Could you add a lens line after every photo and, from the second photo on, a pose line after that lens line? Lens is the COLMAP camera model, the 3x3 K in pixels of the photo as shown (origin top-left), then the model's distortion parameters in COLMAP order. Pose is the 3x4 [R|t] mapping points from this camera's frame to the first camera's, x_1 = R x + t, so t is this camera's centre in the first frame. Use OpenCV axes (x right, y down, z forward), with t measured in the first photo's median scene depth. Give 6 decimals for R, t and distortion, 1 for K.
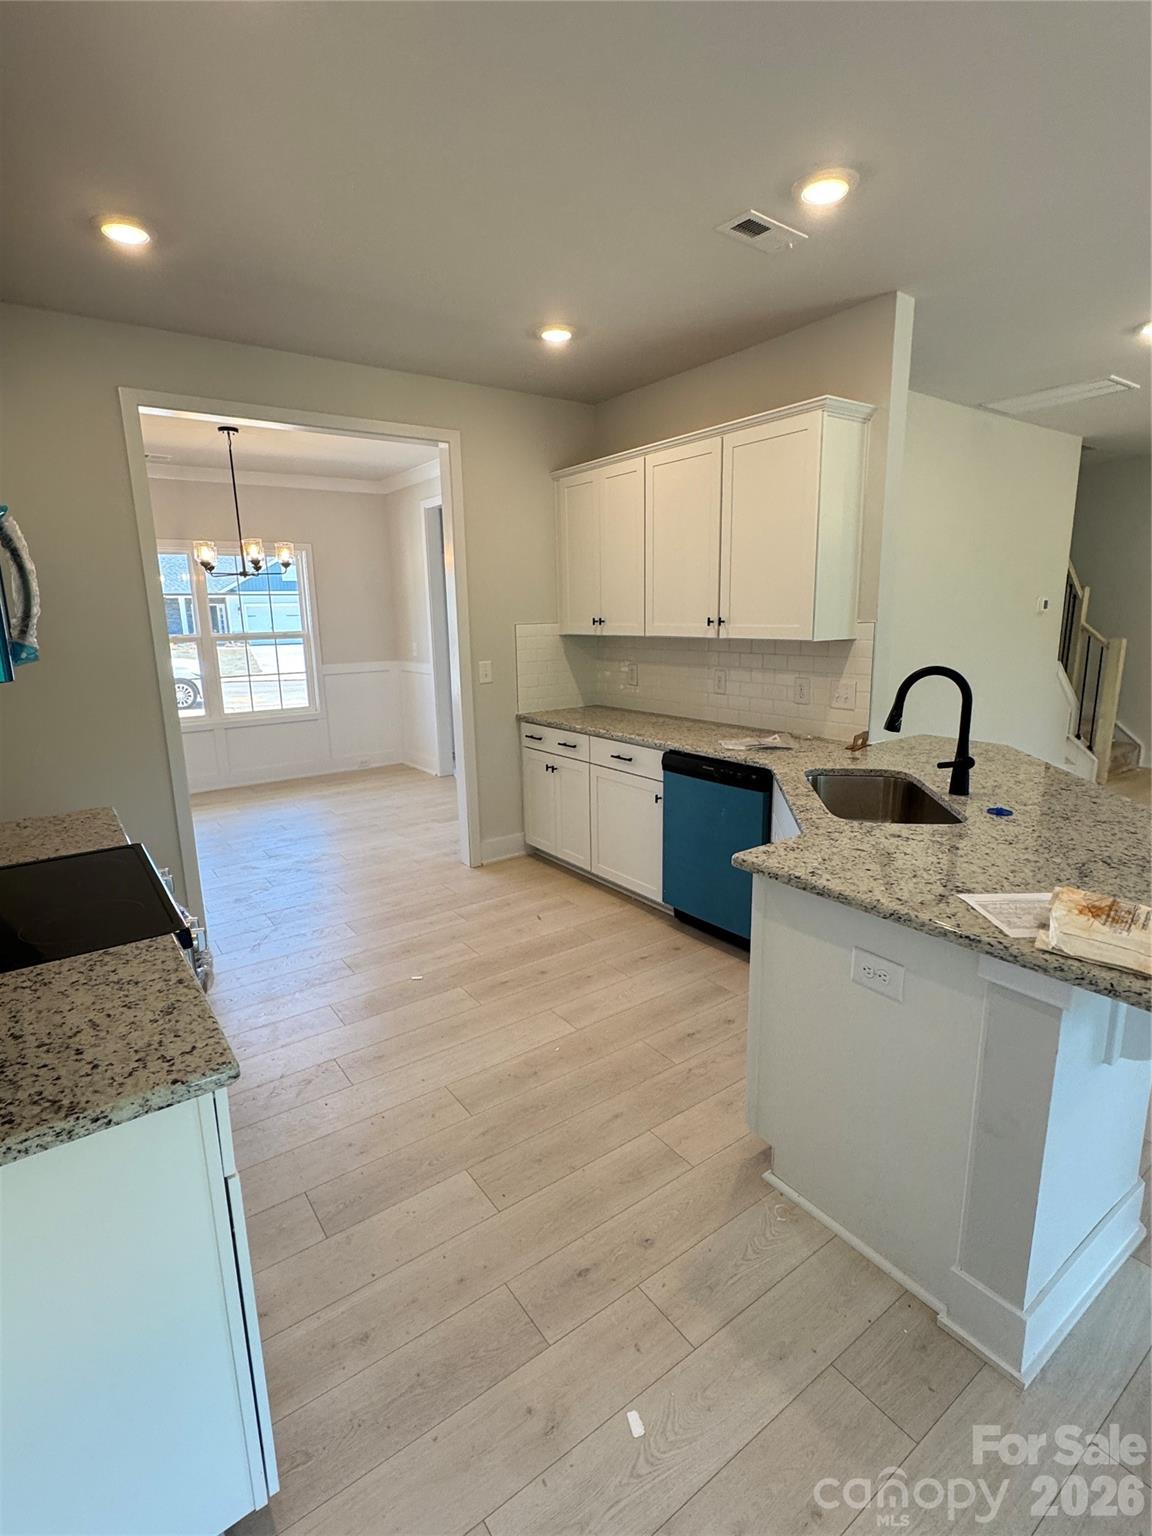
lens RADIAL K [[745.0, 0, 566.7], [0, 745.0, 764.5], [0, 0, 1]] dist [-0.004670, -0.000504]
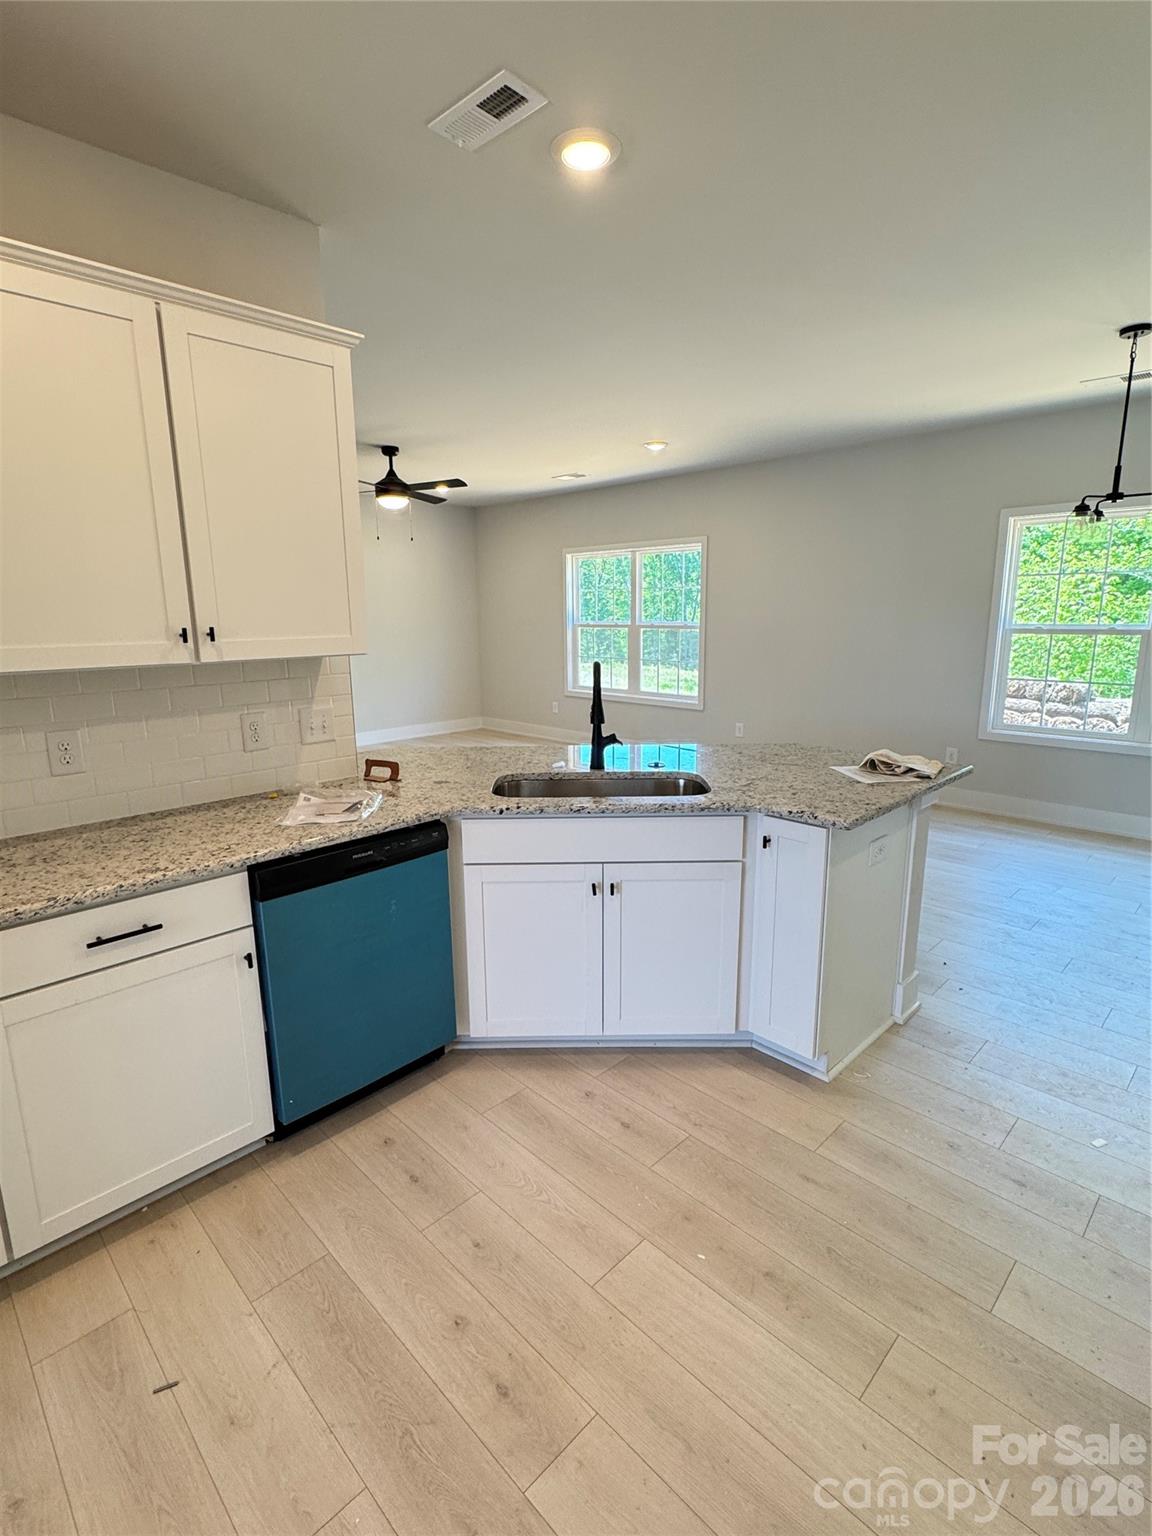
lens RADIAL K [[745.0, 0, 577.2], [0, 745.0, 765.4], [0, 0, 1]] dist [-0.004670, -0.000504]
pose [[-0.169877, -0.181777, 0.968555, -0.428631], [0.213804, 0.952632, 0.216288, -0.159252], [-0.961993, 0.243823, -0.122966, 0.824170]]
